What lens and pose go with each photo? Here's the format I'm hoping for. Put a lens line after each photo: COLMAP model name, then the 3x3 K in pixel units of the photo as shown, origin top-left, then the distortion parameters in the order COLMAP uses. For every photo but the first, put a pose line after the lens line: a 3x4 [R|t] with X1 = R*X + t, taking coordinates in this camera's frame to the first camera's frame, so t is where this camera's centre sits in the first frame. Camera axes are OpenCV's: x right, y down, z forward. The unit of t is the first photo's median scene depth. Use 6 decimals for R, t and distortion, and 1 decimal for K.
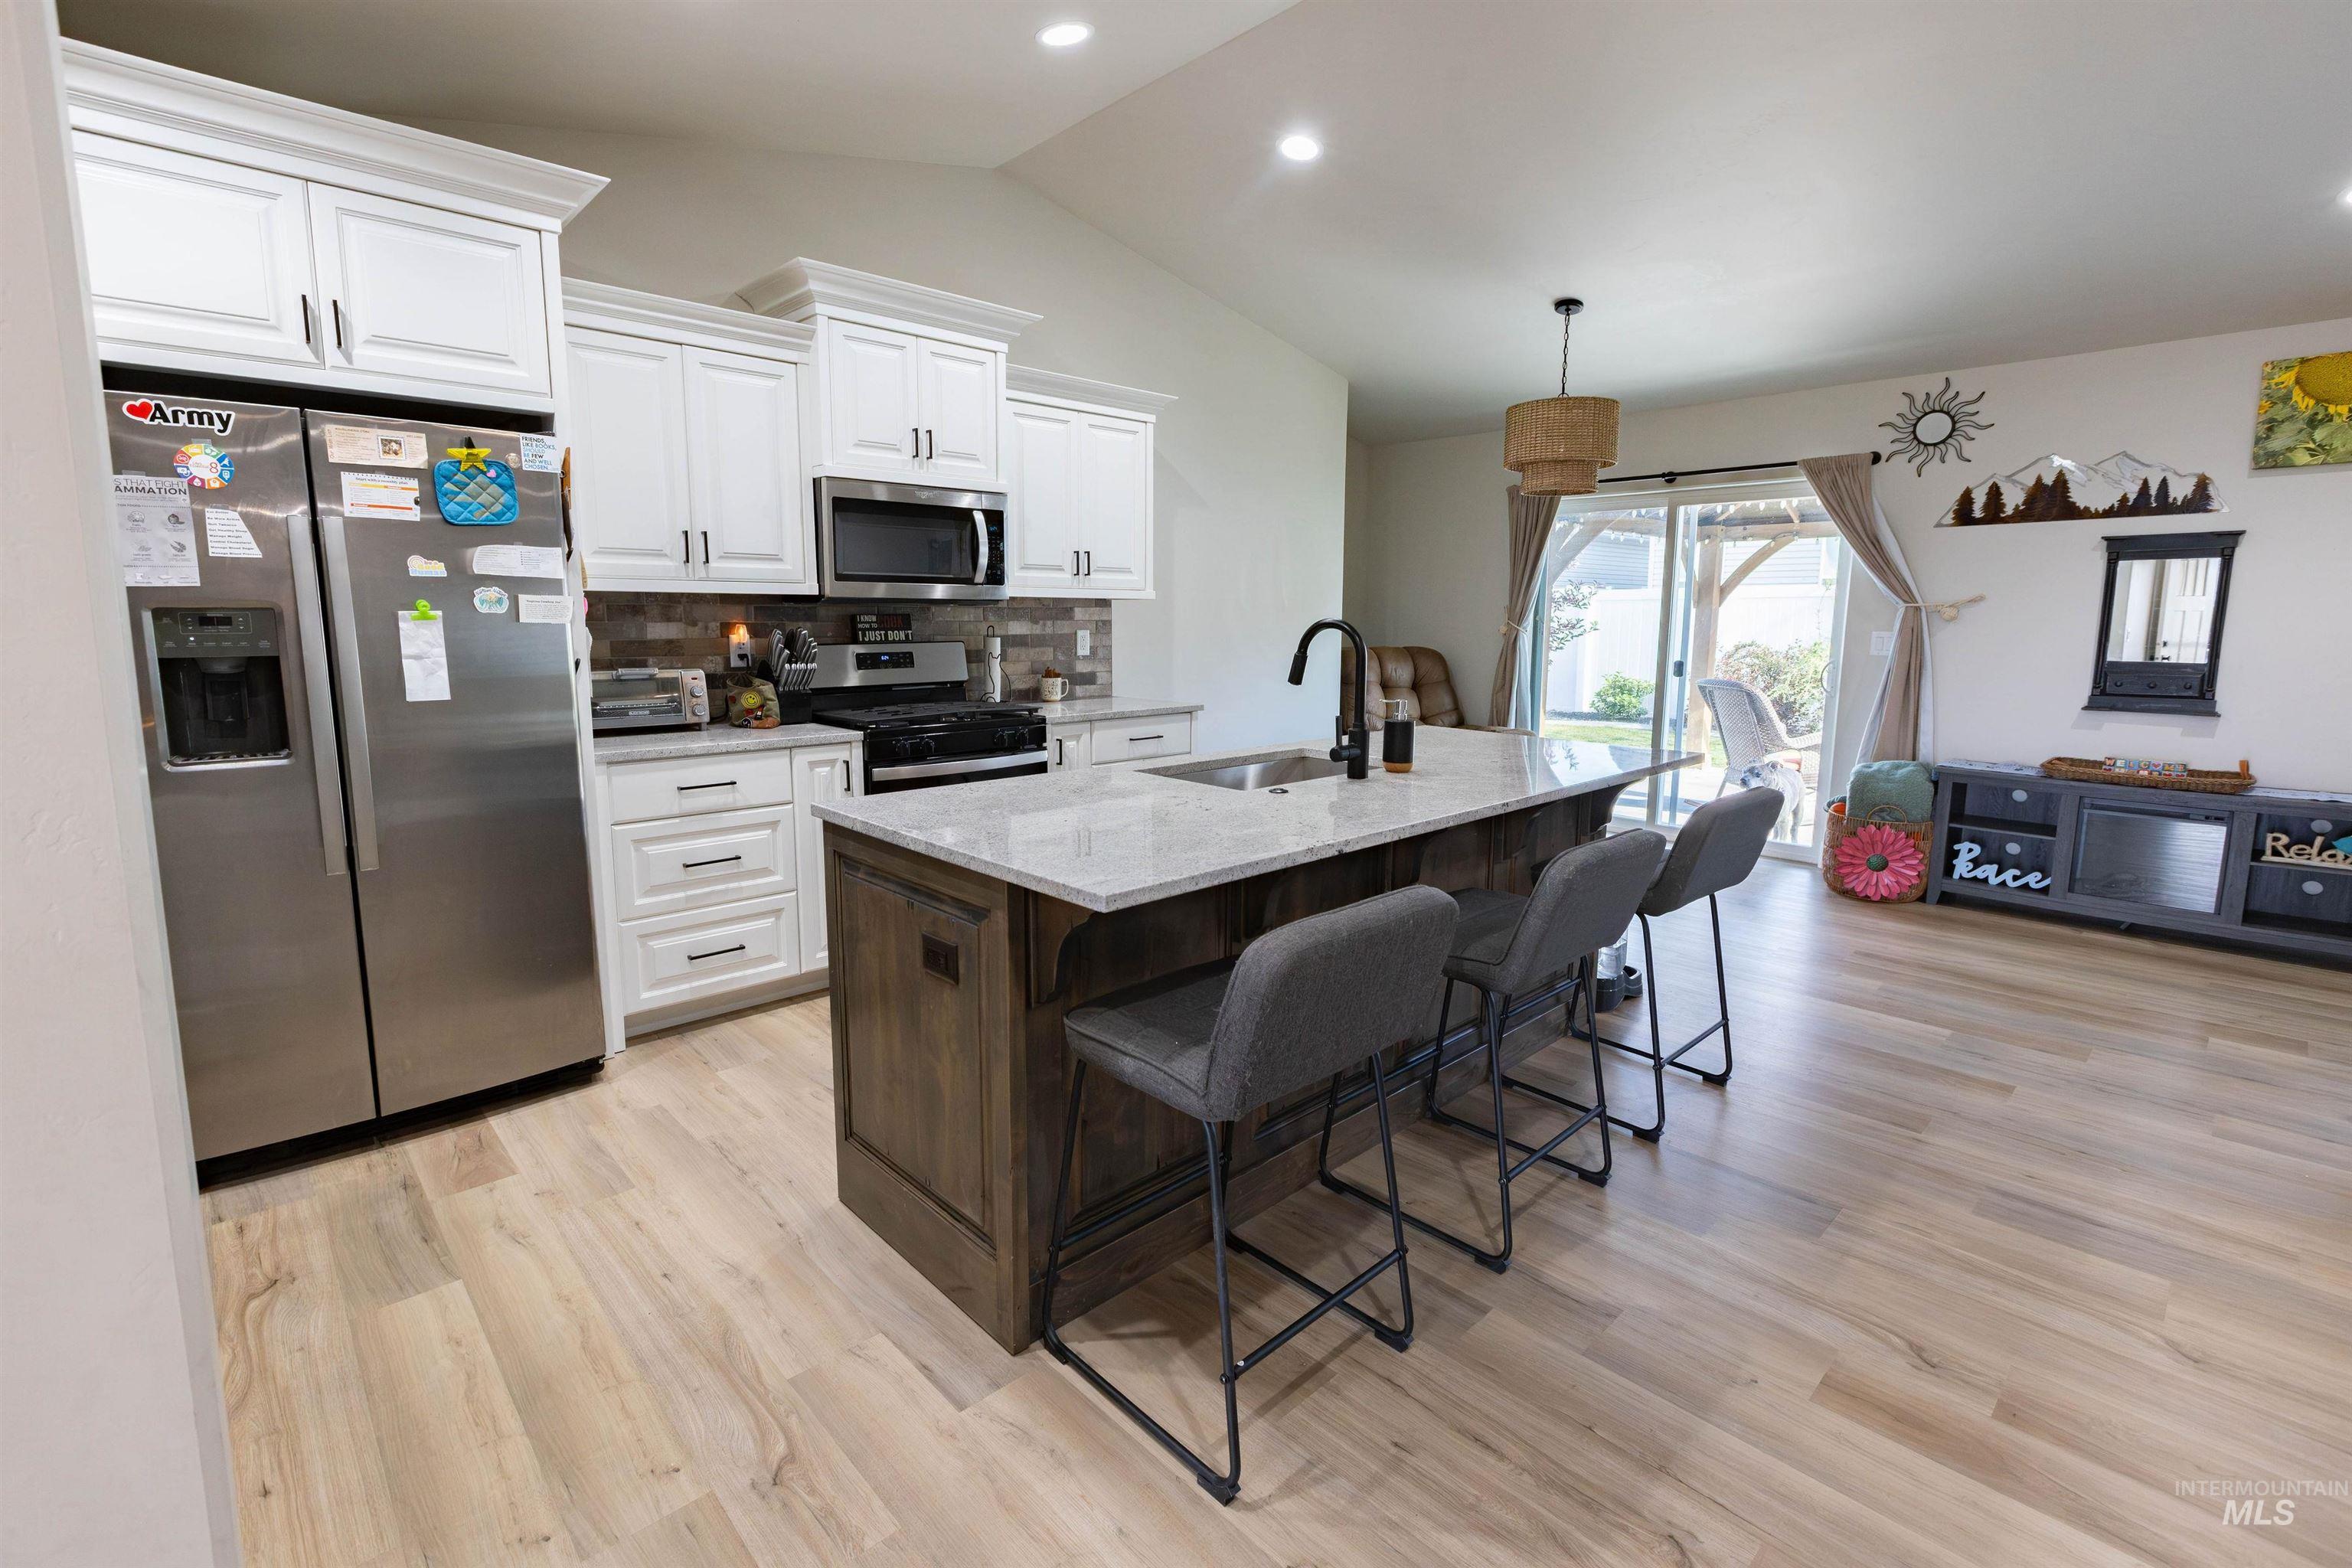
lens RADIAL K [[1071.4, 0, 1178.5], [0, 1071.4, 766.1], [0, 0, 1]] dist [0.000747, -0.000187]
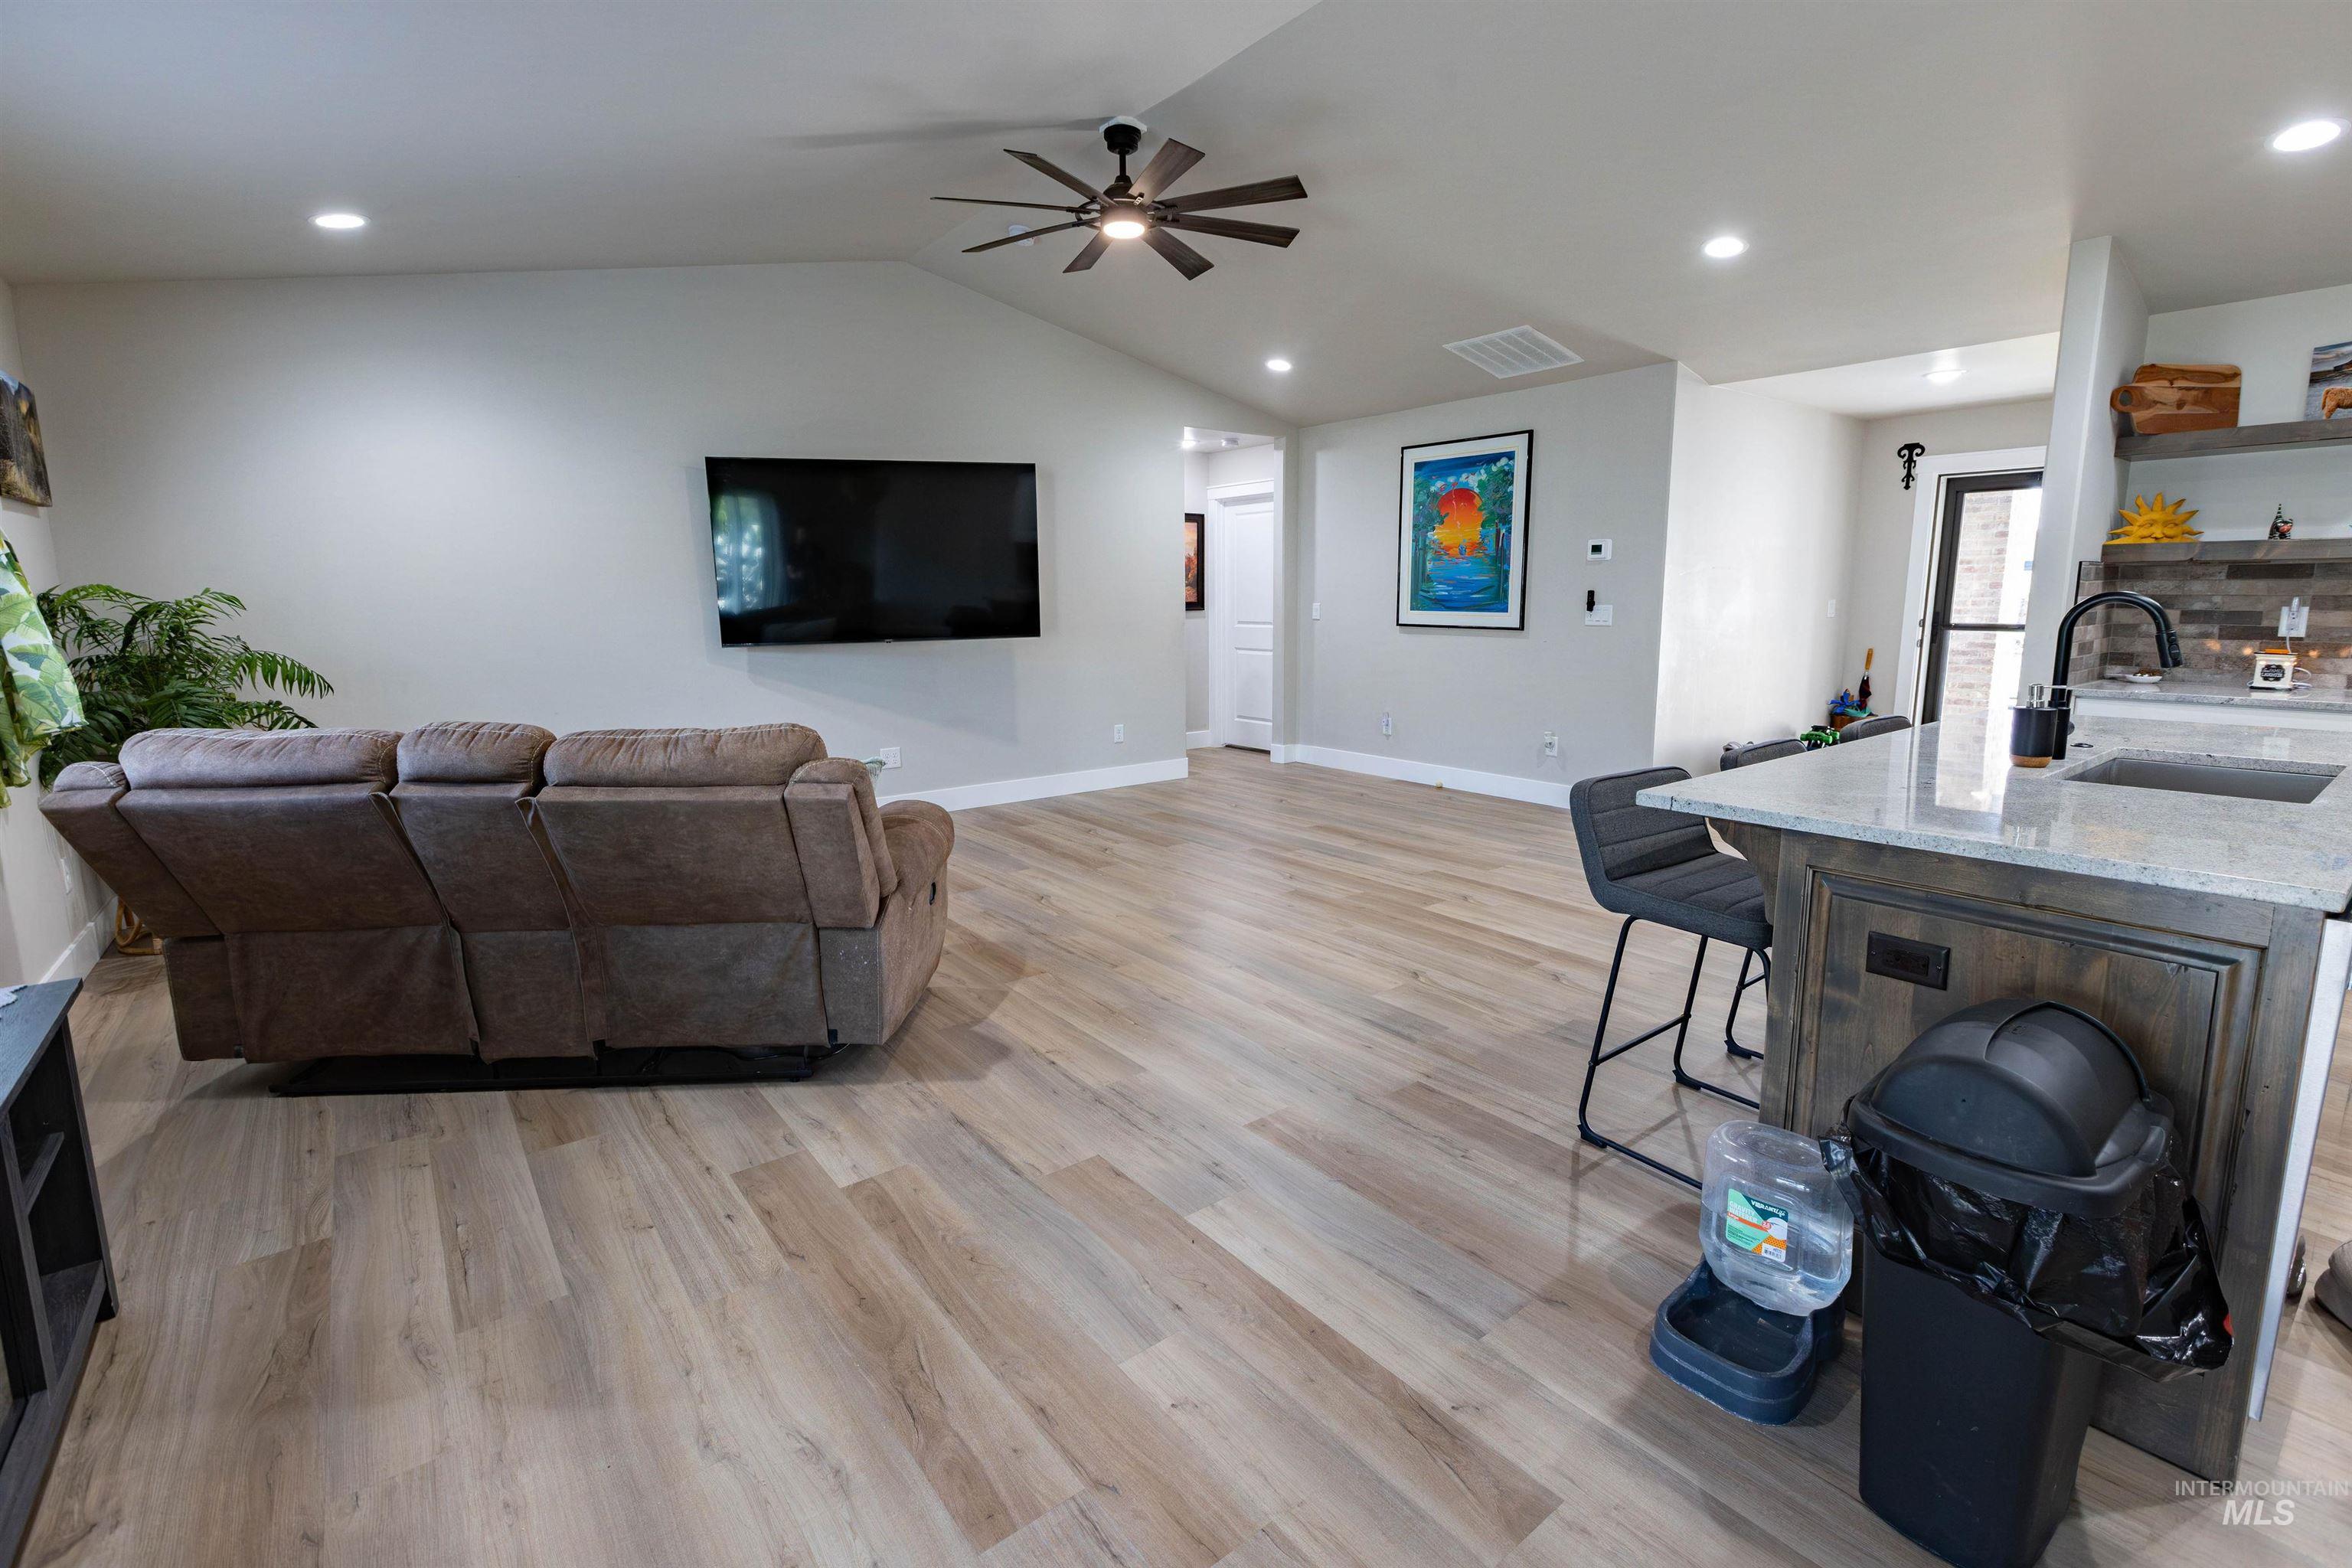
lens RADIAL K [[1071.4, 0, 1176.0], [0, 1071.4, 768.4], [0, 0, 1]] dist [0.000747, -0.000187]
pose [[-0.995235, -0.010048, 0.096990, 0.819204], [0.019724, 0.953369, 0.301161, -0.272571], [-0.095493, 0.301639, -0.948628, 1.909003]]
